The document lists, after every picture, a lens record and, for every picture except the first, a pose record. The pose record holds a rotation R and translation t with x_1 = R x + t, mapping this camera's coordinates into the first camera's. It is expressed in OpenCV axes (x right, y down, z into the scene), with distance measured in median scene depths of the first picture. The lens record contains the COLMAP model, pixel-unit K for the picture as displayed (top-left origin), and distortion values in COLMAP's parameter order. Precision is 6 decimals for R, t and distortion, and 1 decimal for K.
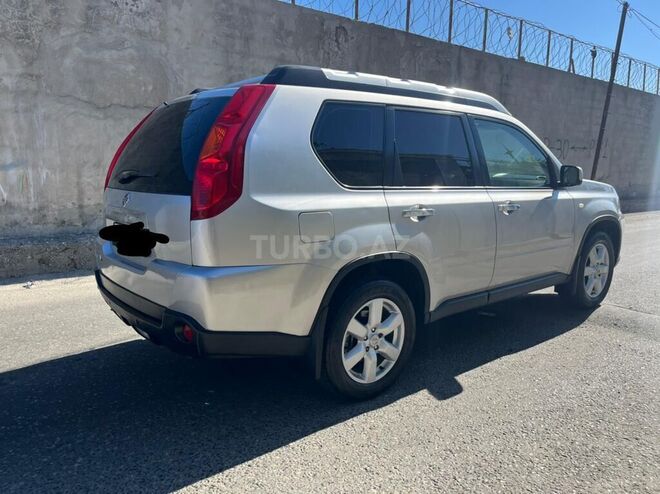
lens RADIAL K [[504.2, 0, 335.7], [0, 504.2, 243.3], [0, 0, 1]] dist [0.016466, -0.025937]
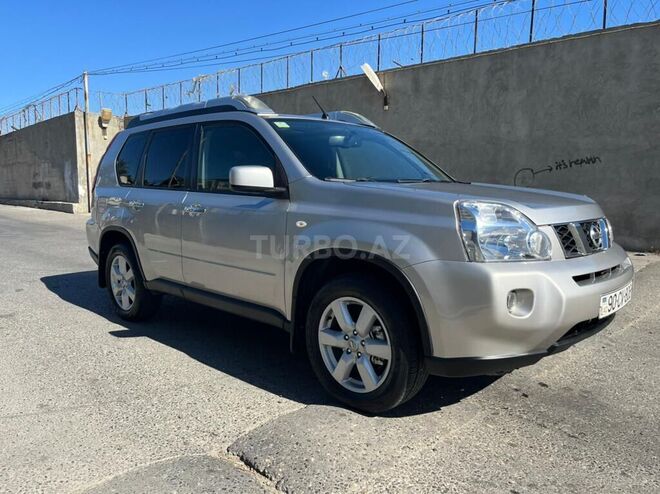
lens RADIAL K [[501.0, 0, 332.0], [0, 501.0, 243.6], [0, 0, 1]] dist [0.042578, -0.056474]
pose [[0.111742, 0.112990, -0.987293, 0.817196], [-0.147567, 0.984386, 0.095956, -0.084203], [0.982720, 0.134970, 0.126671, 0.687446]]
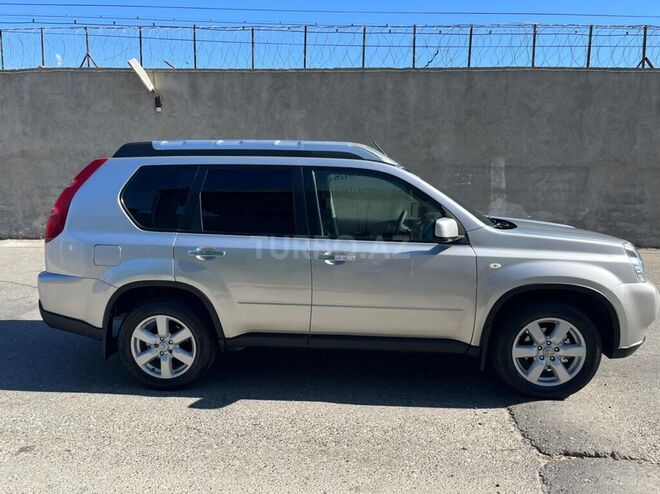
lens RADIAL K [[501.0, 0, 326.2], [0, 501.0, 247.7], [0, 0, 1]] dist [0.042578, -0.056474]
pose [[0.718546, 0.100300, -0.688209, 0.605245], [-0.105002, 0.993848, 0.035213, -0.073693], [0.687507, 0.046962, 0.724657, 0.158323]]
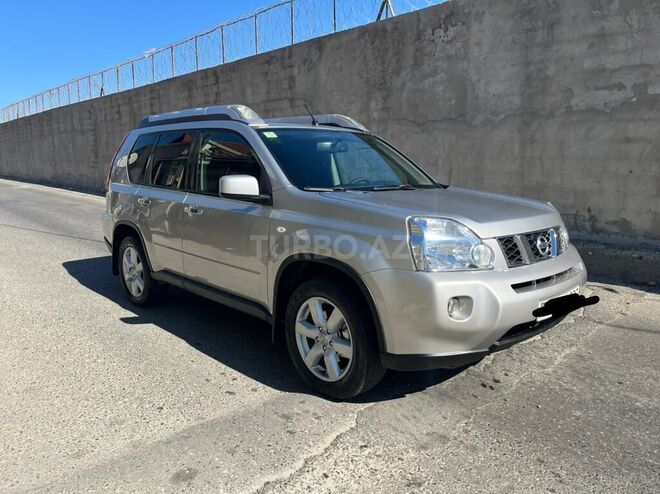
lens RADIAL K [[501.0, 0, 334.8], [0, 501.0, 240.6], [0, 0, 1]] dist [0.042578, -0.056474]
pose [[0.069708, 0.150010, -0.986224, 0.871024], [-0.154394, 0.978339, 0.137898, -0.122743], [0.985547, 0.142654, 0.091359, 0.725112]]
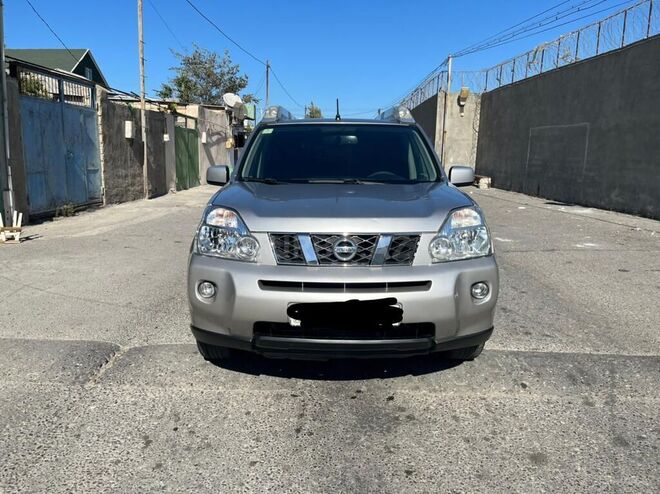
lens RADIAL K [[501.0, 0, 326.2], [0, 501.0, 247.9], [0, 0, 1]] dist [0.042578, -0.056474]
pose [[-0.636560, 0.137482, -0.758874, 0.745679], [-0.119828, 0.954402, 0.273420, -0.198729], [0.761861, 0.264983, -0.591060, 1.204975]]
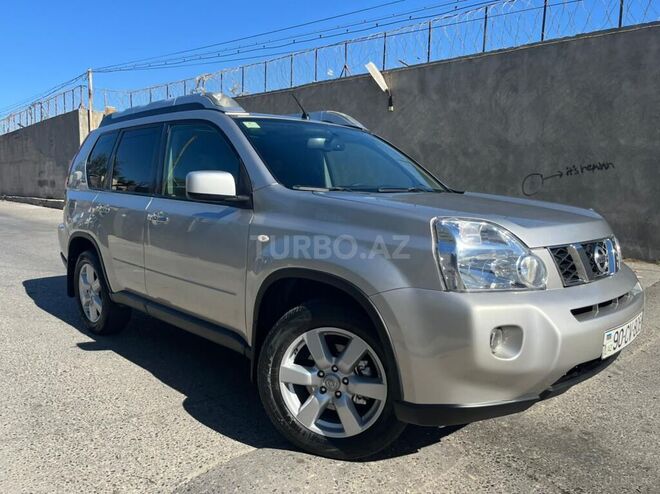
lens RADIAL K [[501.0, 0, 330.2], [0, 501.0, 251.2], [0, 0, 1]] dist [0.042578, -0.056474]
pose [[0.087679, 0.127306, -0.987981, 0.762570], [-0.161720, 0.980462, 0.111985, -0.097762], [0.982934, 0.149958, 0.106554, 0.727800]]
